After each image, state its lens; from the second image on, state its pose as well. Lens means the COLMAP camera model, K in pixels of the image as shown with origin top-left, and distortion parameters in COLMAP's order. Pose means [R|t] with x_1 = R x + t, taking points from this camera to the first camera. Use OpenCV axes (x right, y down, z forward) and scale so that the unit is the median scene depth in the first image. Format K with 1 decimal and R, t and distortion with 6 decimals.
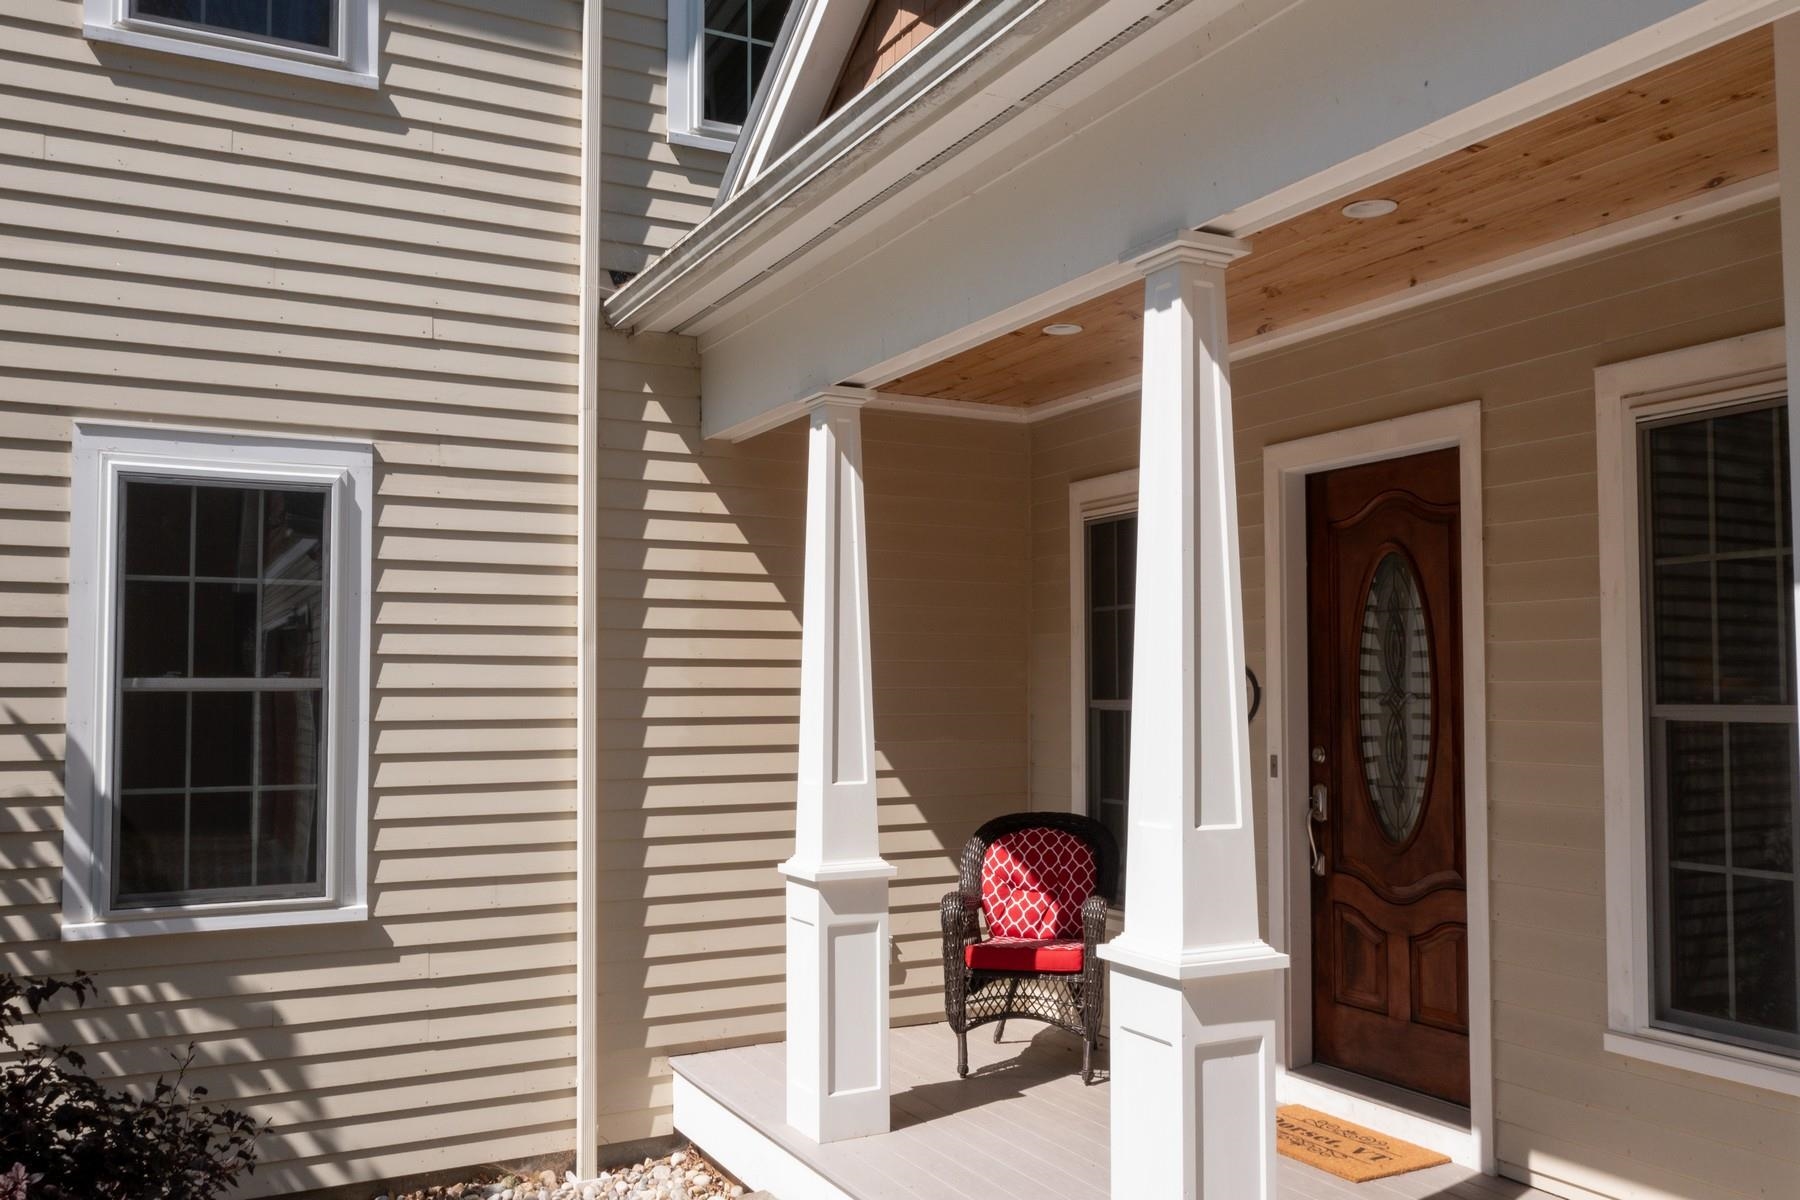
lens RADIAL K [[1462.8, 0, 900.0], [0, 1462.8, 600.0], [0, 0, 1]] dist [0.001723, 0.002448]
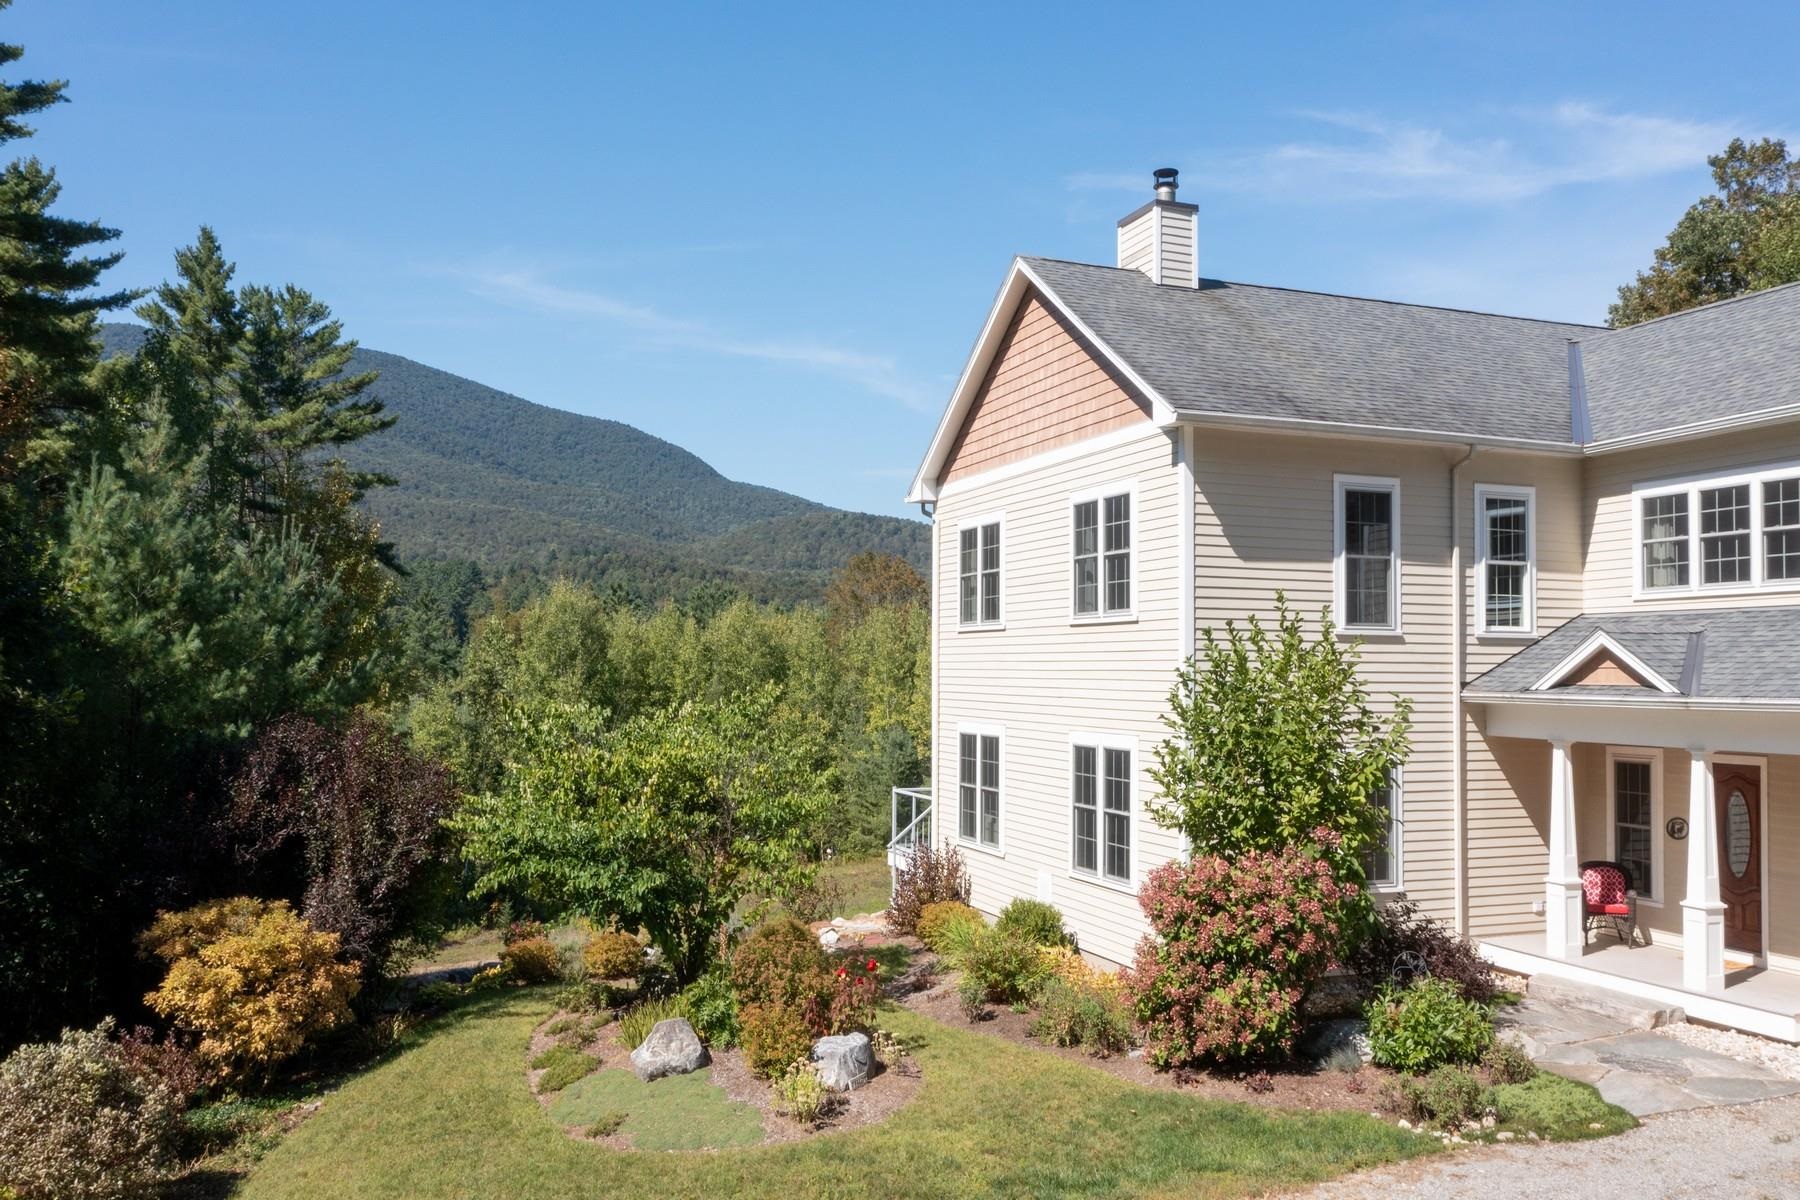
lens RADIAL K [[1435.4, 0, 900.0], [0, 1435.4, 600.0], [0, 0, 1]] dist [0.001273, 0.000342]
pose [[0.992347, 0.004064, -0.123413, -1.050344], [-0.002575, 0.999922, 0.012225, -0.455170], [0.123453, -0.011814, 0.992280, -2.253704]]
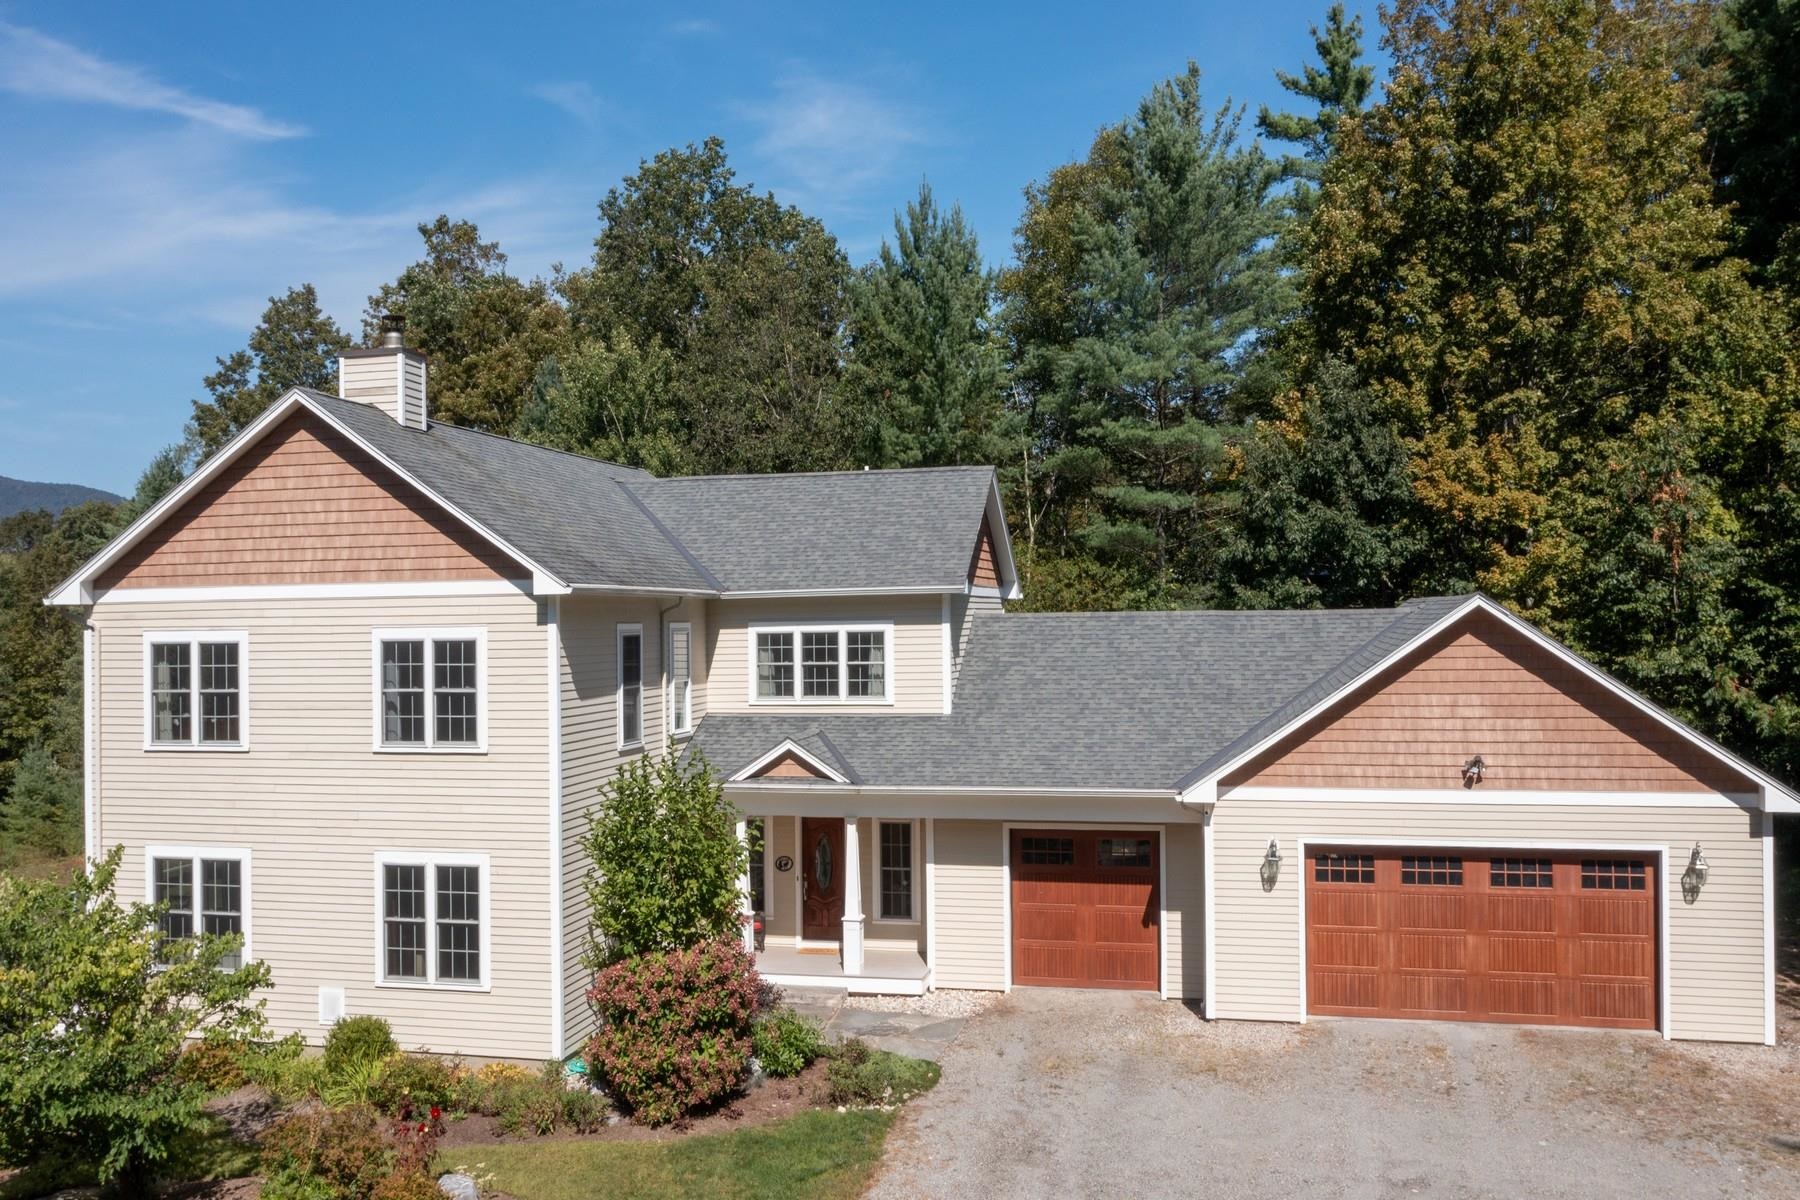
lens RADIAL K [[1462.8, 0, 900.0], [0, 1462.8, 600.0], [0, 0, 1]] dist [0.001723, 0.002448]
pose [[0.665884, 0.006147, 0.746030, -2.974378], [-0.033687, 0.999194, 0.021836, -0.872642], [-0.745294, -0.039672, 0.665554, -2.276224]]
